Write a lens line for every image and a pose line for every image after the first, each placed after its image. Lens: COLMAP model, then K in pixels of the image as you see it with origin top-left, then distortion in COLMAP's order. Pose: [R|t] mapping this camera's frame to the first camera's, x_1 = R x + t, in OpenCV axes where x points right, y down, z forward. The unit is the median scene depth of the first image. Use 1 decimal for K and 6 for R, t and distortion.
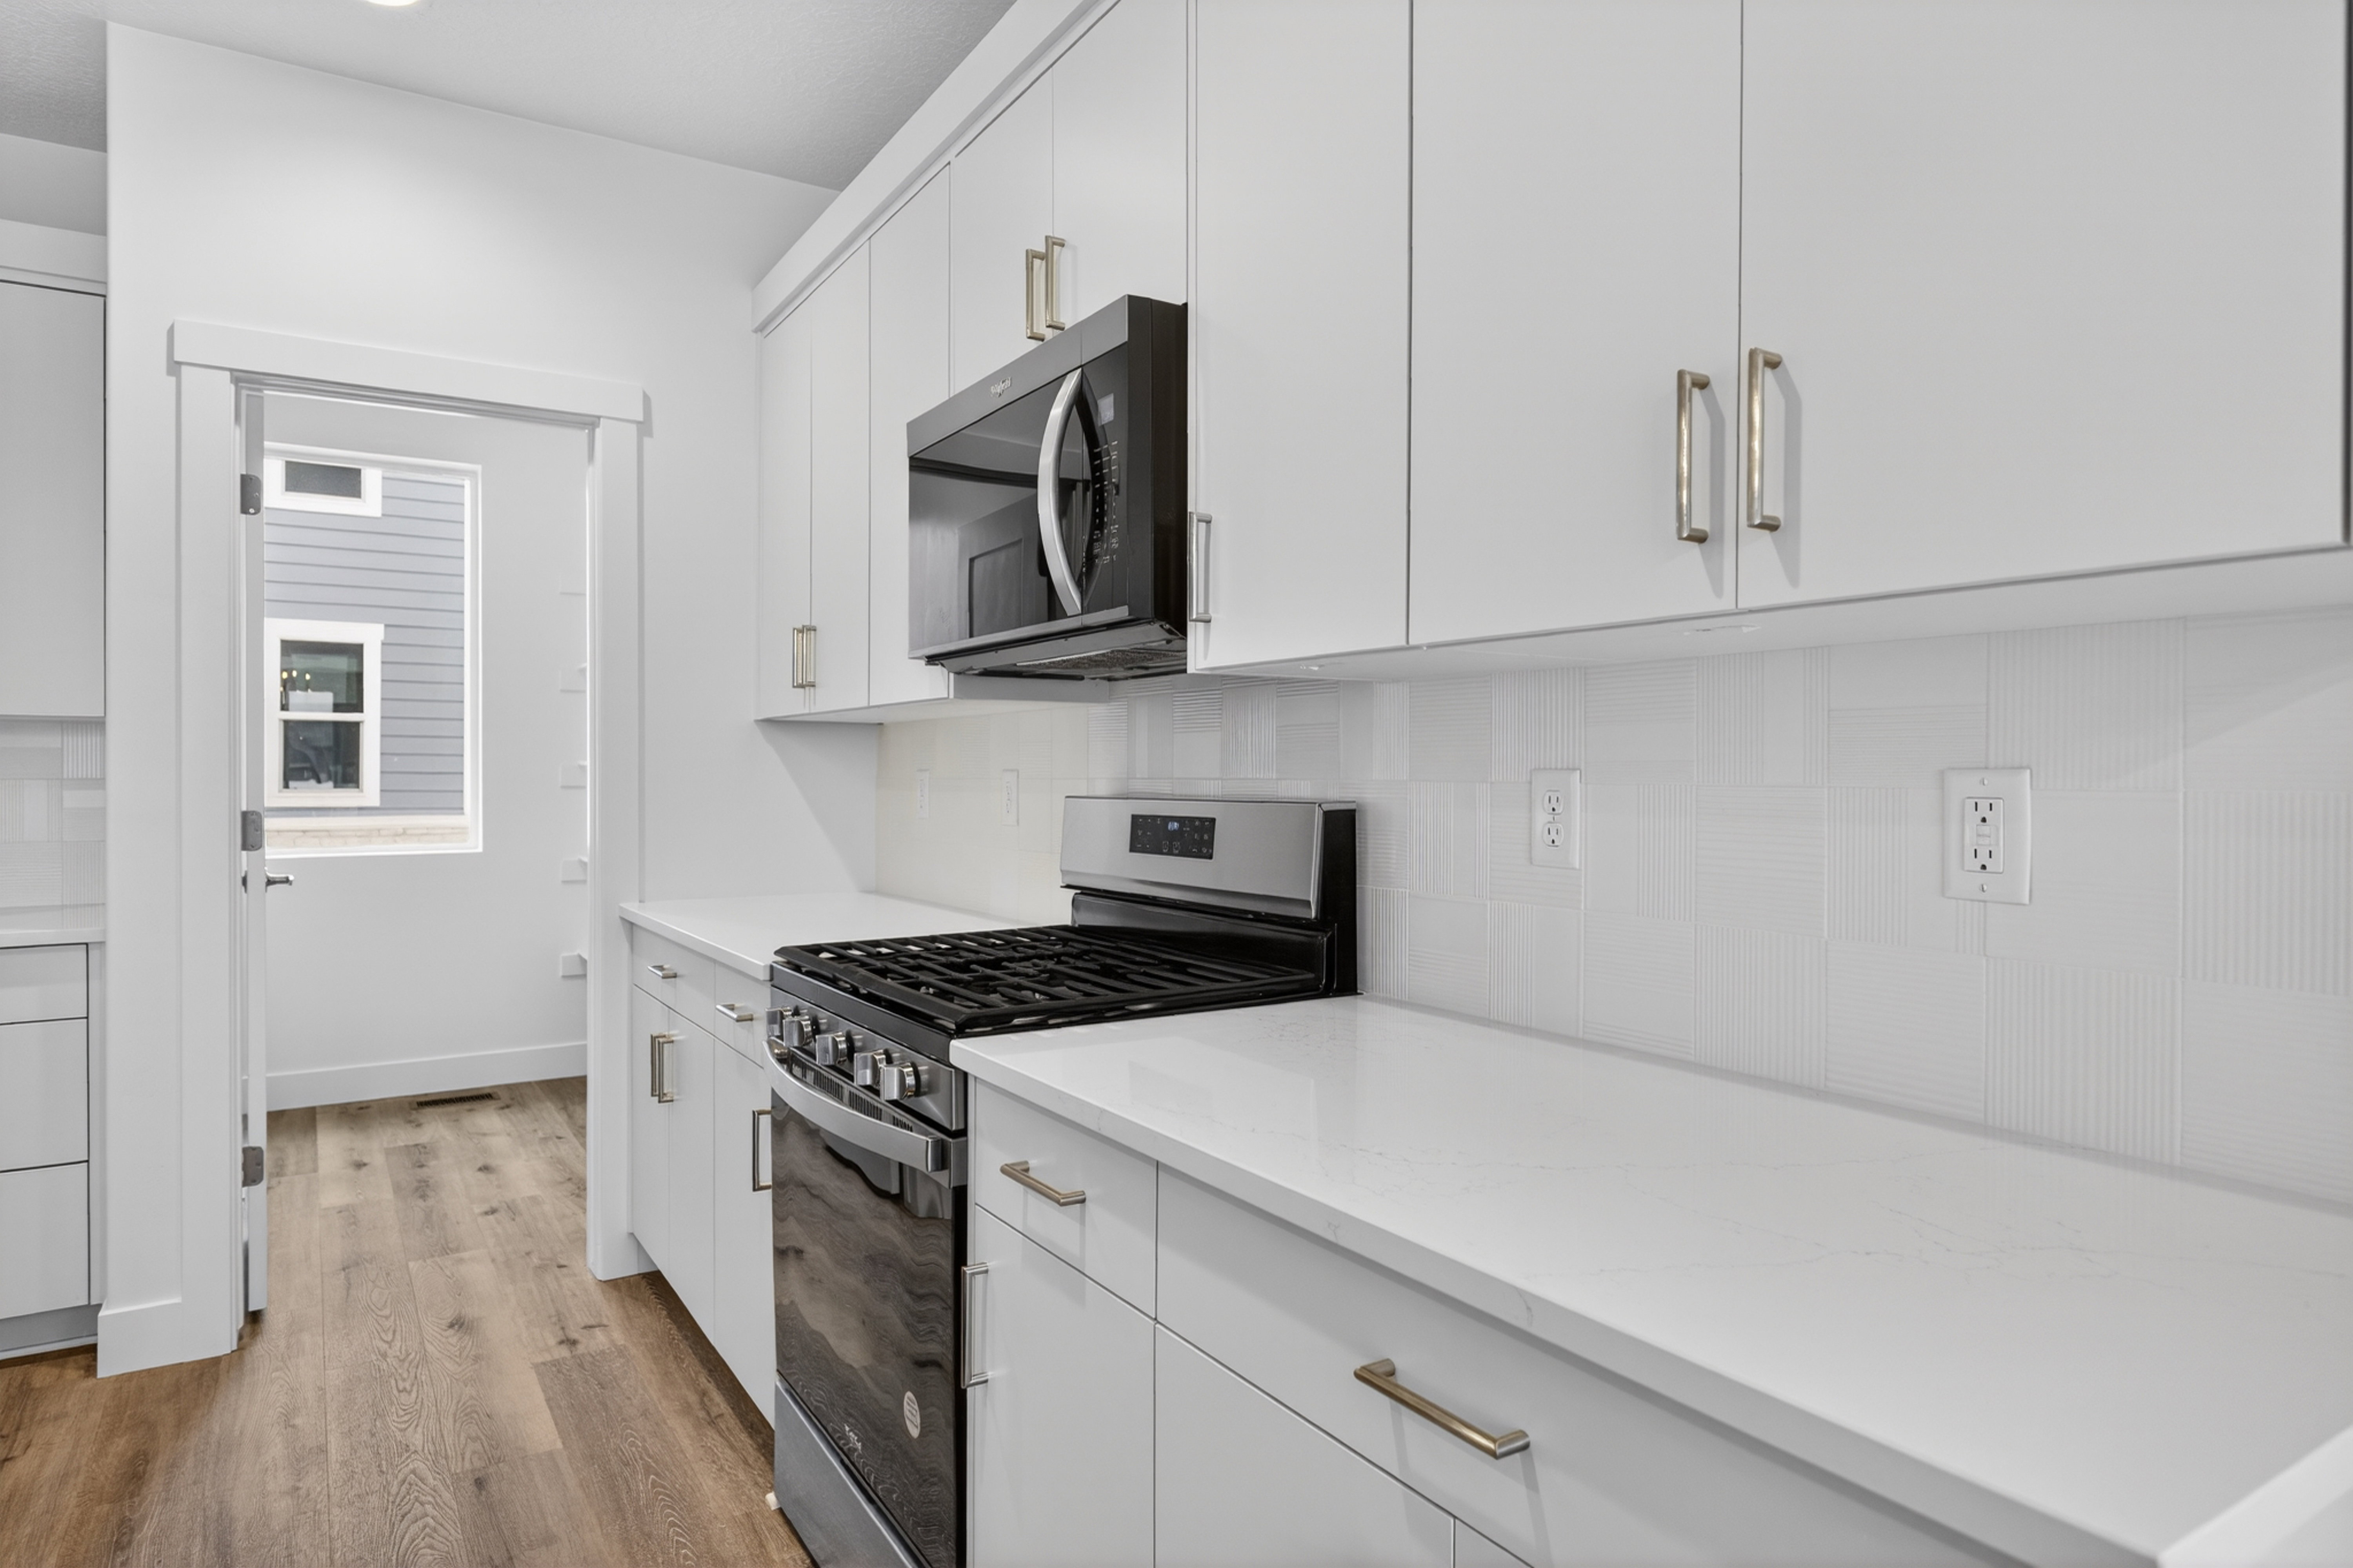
lens RADIAL K [[1378.2, 0, 1170.5], [0, 1378.2, 774.0], [0, 0, 1]] dist [-0.000313, 0.000125]
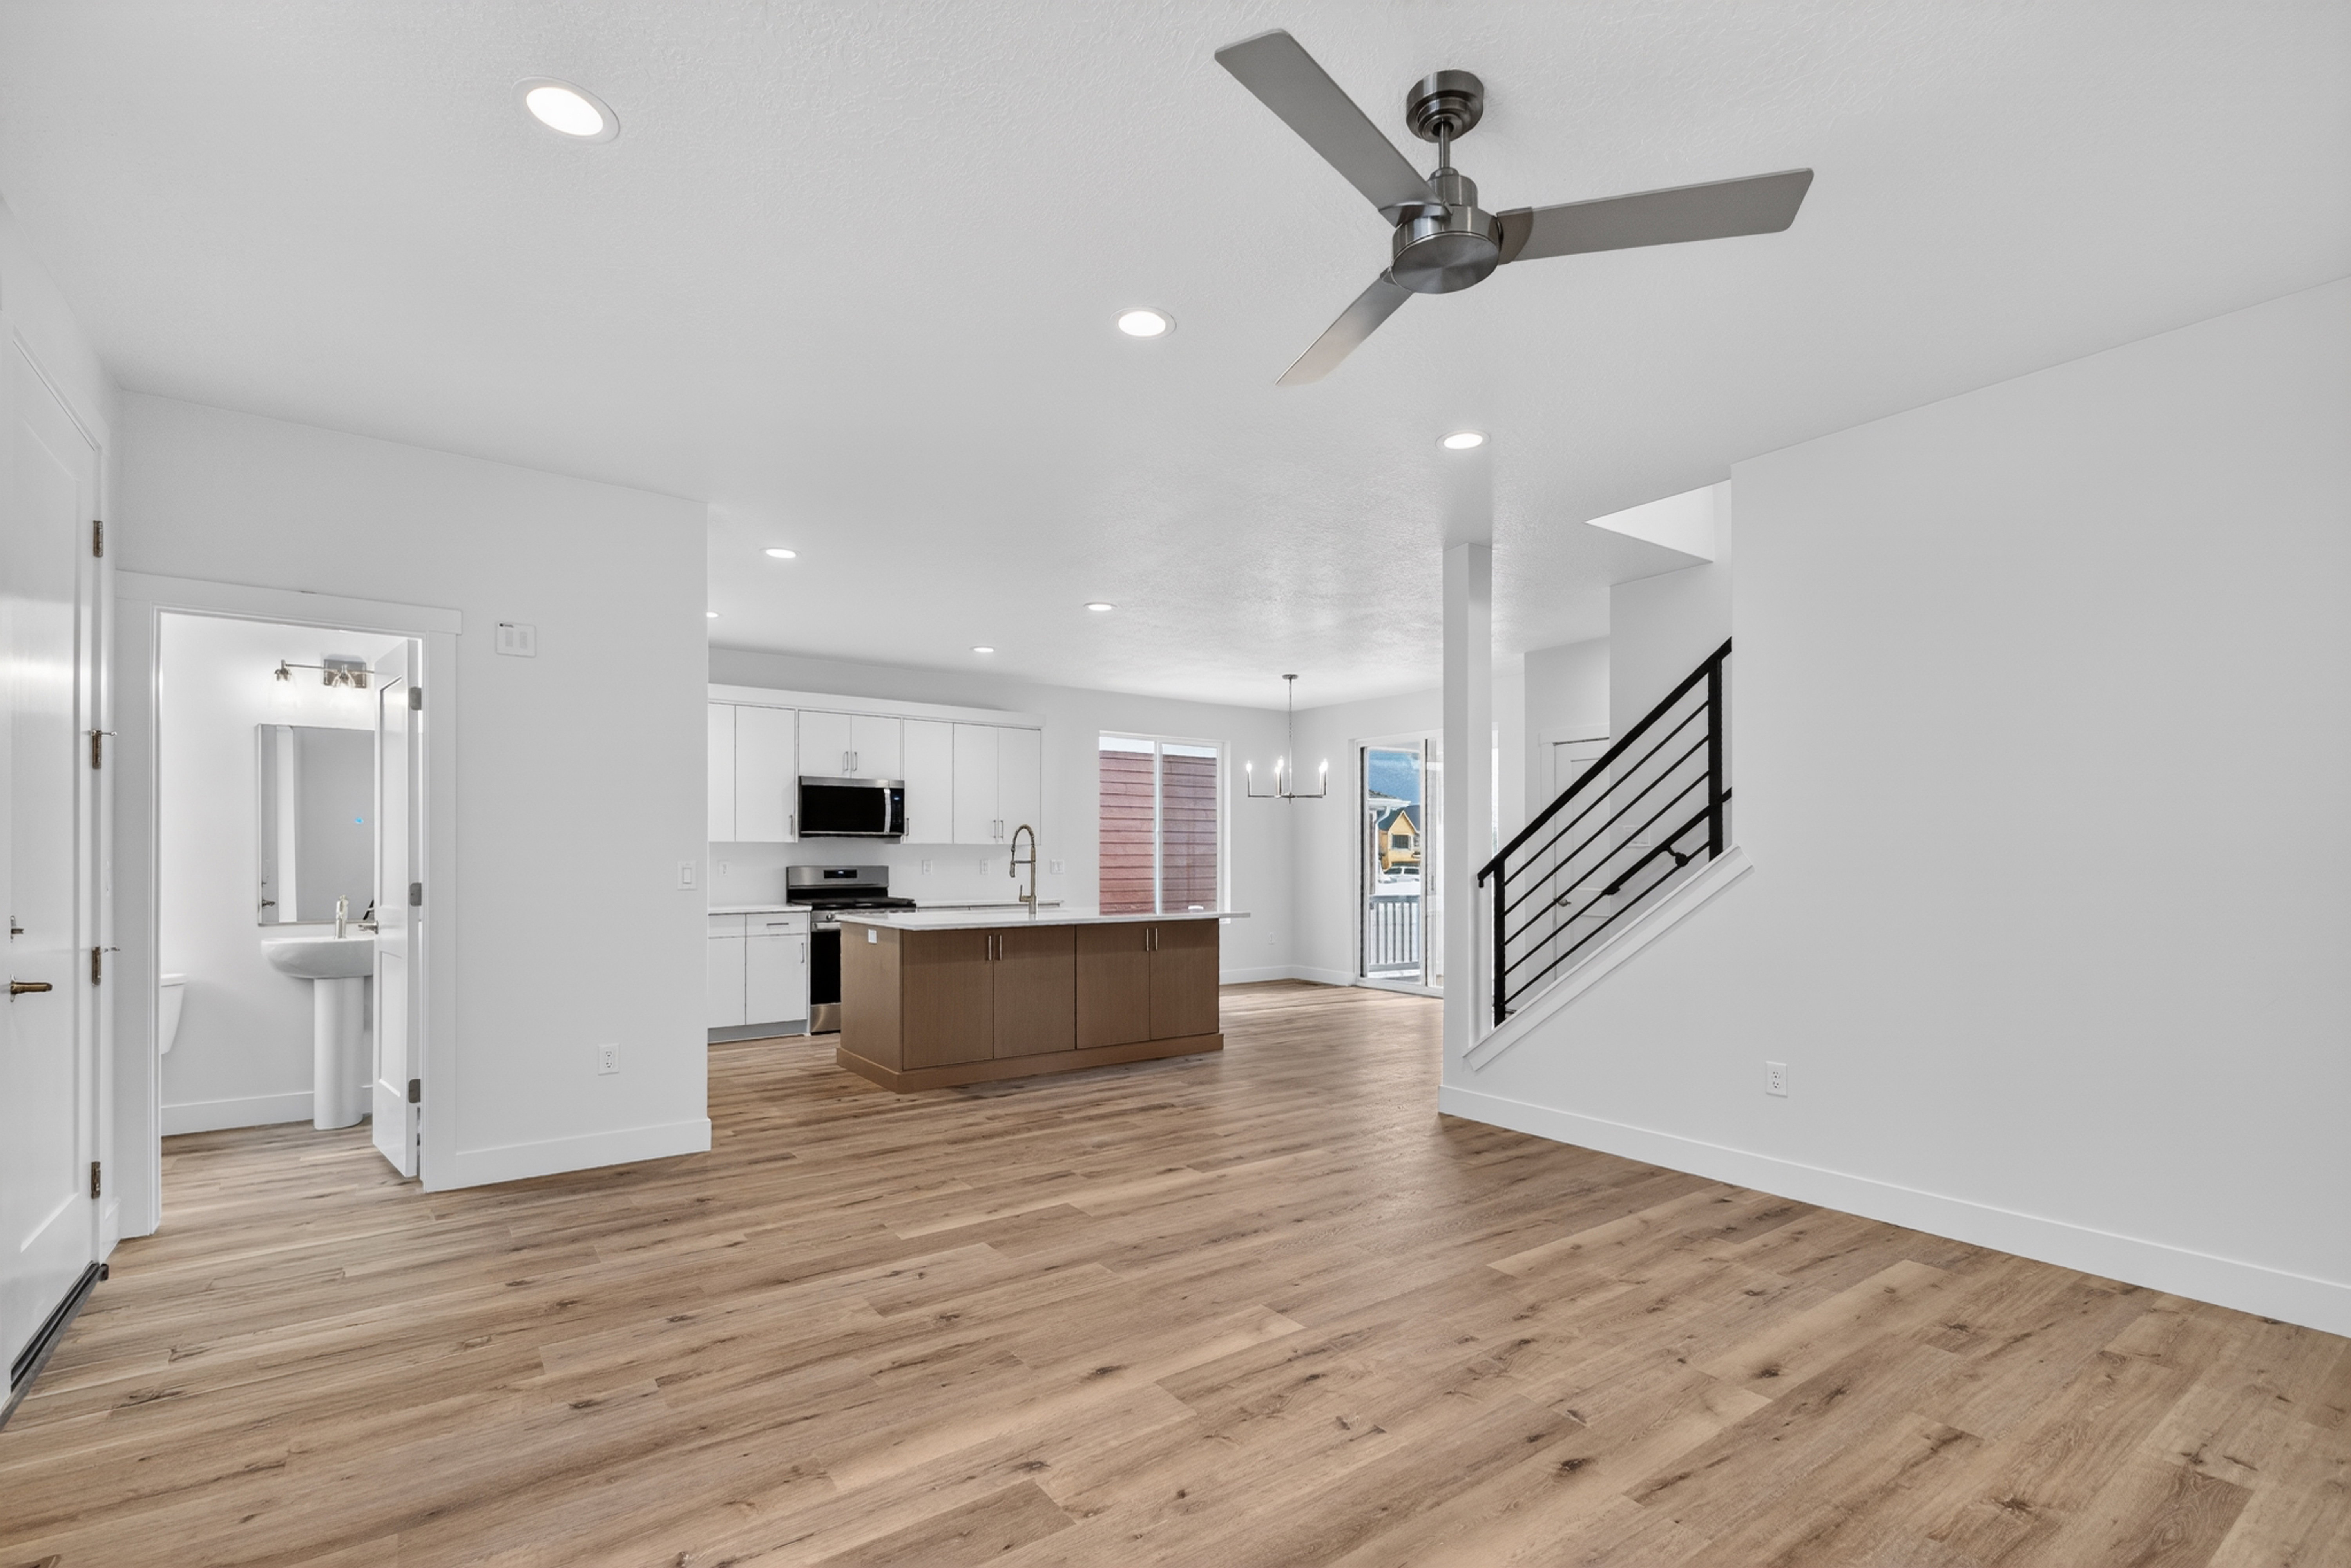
lens RADIAL K [[1031.0, 0, 1170.8], [0, 1031.0, 857.5], [0, 0, 1]] dist [0.000920, 0.000042]
pose [[-0.055373, 0.000399, 0.998466, -3.495391], [0.000759, 1.000000, -0.000357, -0.009425], [-0.998465, 0.000738, -0.055373, 0.070102]]
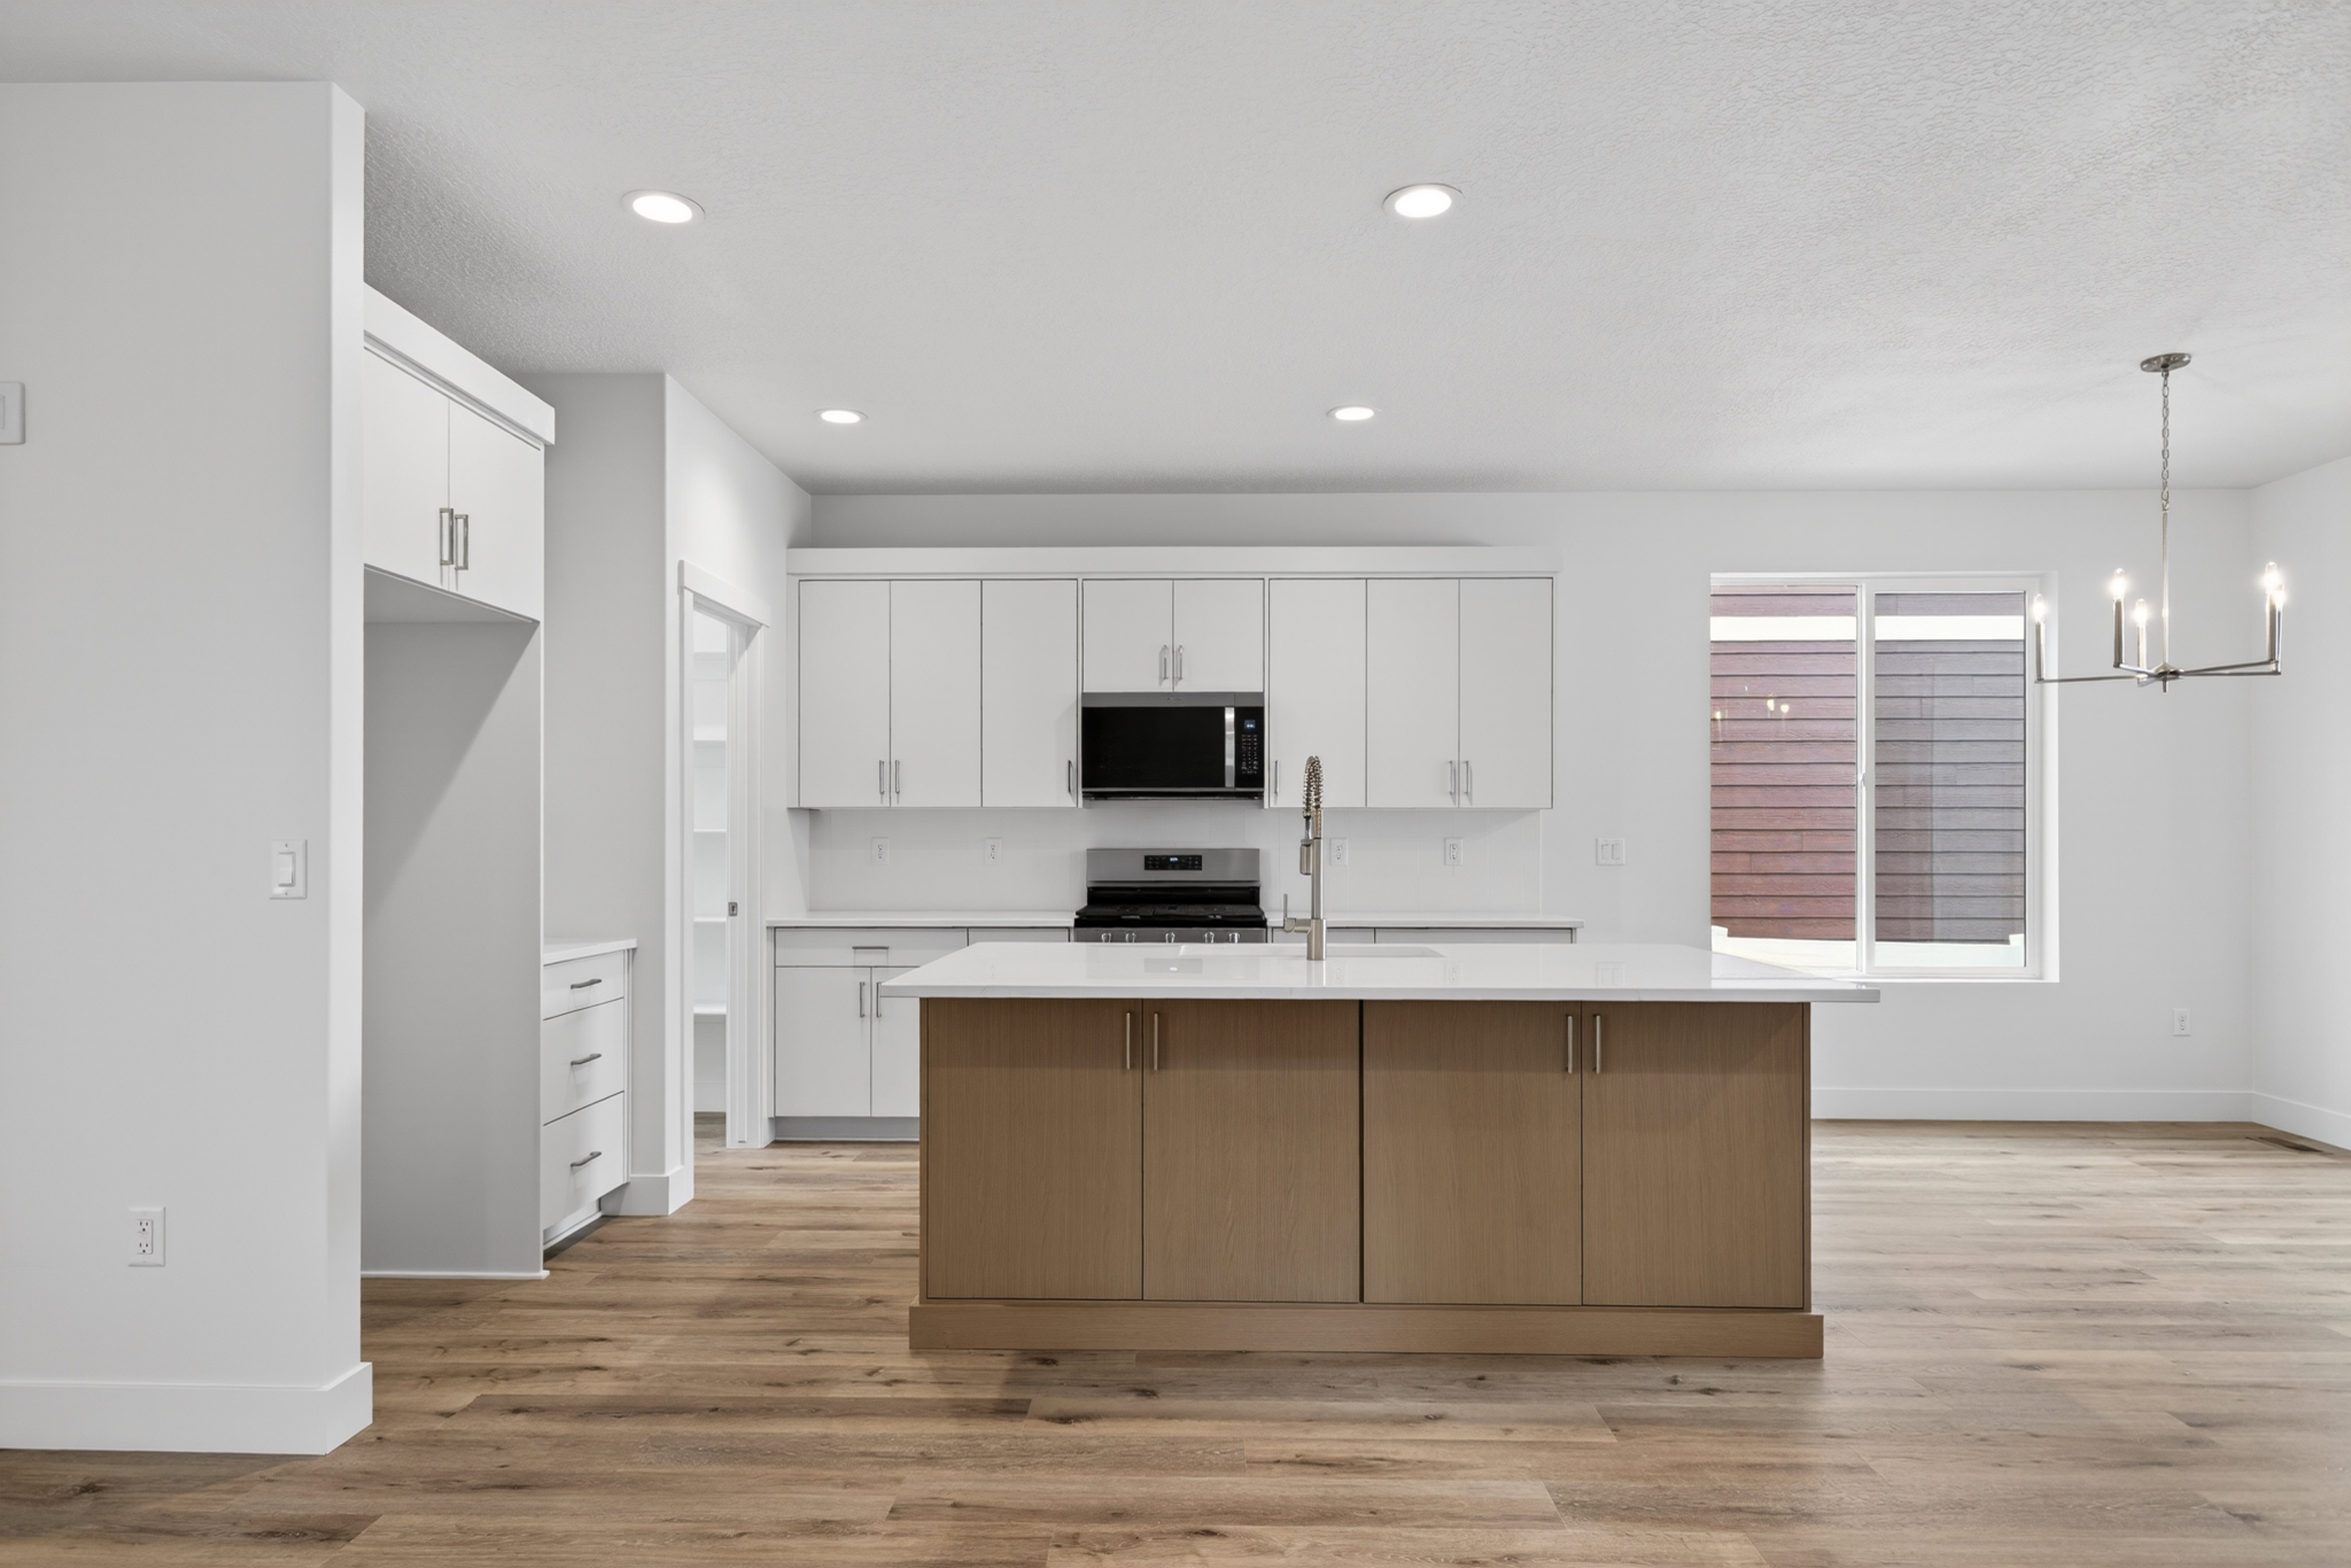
lens RADIAL K [[1347.2, 0, 1182.5], [0, 1347.2, 831.8], [0, 0, 1]] dist [0.001067, -0.001167]
pose [[0.547909, 0.003303, 0.836531, -2.132975], [0.000523, 0.999991, -0.004291, -0.004158], [-0.836537, 0.002789, 0.547903, -0.441918]]
